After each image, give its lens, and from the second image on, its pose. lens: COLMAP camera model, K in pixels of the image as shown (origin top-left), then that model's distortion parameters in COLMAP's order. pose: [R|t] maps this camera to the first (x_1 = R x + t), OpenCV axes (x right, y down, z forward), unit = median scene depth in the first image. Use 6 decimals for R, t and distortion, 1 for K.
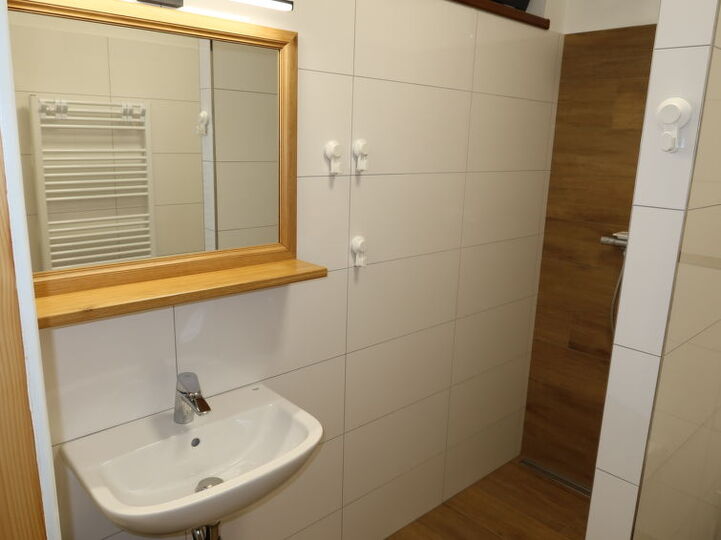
lens RADIAL K [[558.2, 0, 357.2], [0, 558.2, 270.1], [0, 0, 1]] dist [-0.014254, -0.004598]
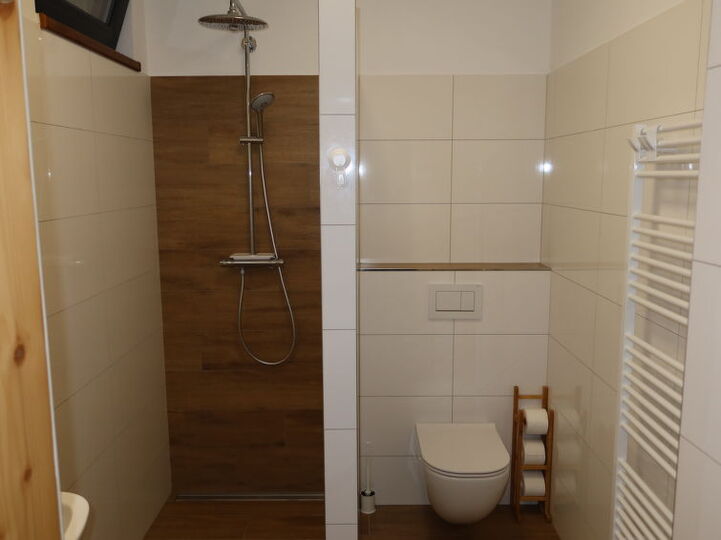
lens RADIAL K [[599.8, 0, 360.7], [0, 599.8, 270.0], [0, 0, 1]] dist [0.011775, 0.005366]
pose [[0.674612, -0.147104, 0.723367, -0.213034], [0.195848, 0.980491, 0.016745, -0.005821], [-0.711718, 0.130374, 0.690261, -0.019281]]
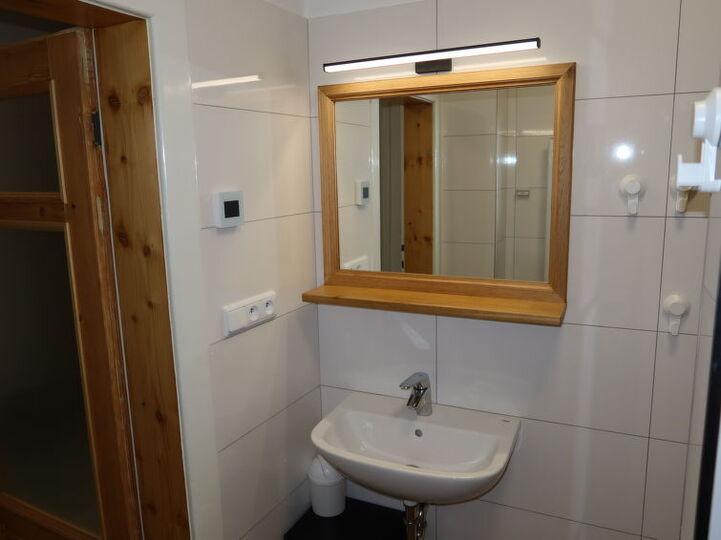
lens RADIAL K [[558.2, 0, 357.7], [0, 558.2, 267.1], [0, 0, 1]] dist [-0.014254, -0.004598]
pose [[0.375751, 0.124902, -0.918265, 1.685408], [-0.179824, 0.981869, 0.059970, -0.200343], [0.909106, 0.142592, 0.391399, 0.889719]]
